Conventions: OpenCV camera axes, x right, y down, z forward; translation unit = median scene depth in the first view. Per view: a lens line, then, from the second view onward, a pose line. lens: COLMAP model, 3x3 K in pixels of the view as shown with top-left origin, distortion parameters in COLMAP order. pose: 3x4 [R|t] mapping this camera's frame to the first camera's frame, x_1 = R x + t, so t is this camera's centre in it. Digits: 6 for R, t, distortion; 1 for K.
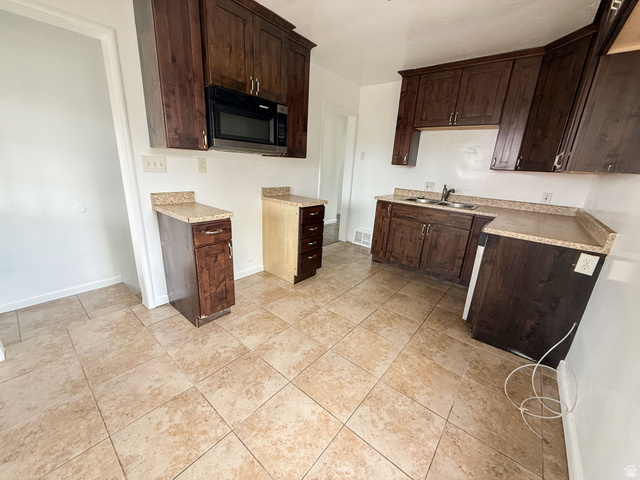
lens RADIAL K [[257.0, 0, 319.6], [0, 257.0, 239.2], [0, 0, 1]] dist [-0.002076, 0.000155]
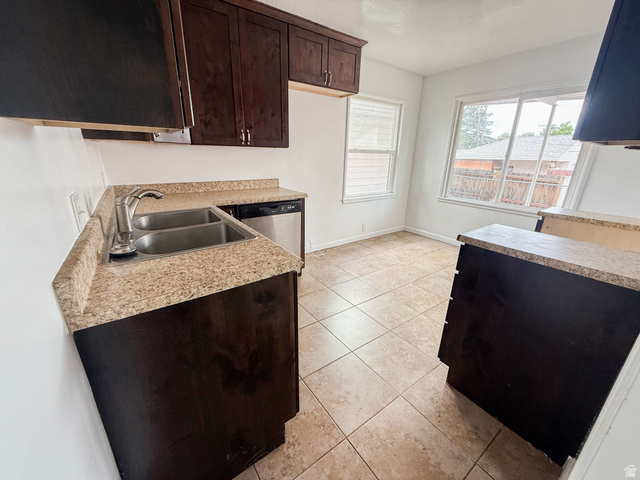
lens RADIAL K [[257.0, 0, 315.0], [0, 257.0, 239.3], [0, 0, 1]] dist [-0.002076, 0.000155]
pose [[-0.959930, -0.141941, 0.241636, 0.250728], [0.026117, 0.813179, 0.581427, -0.663510], [-0.279022, 0.564440, -0.776888, 2.215097]]
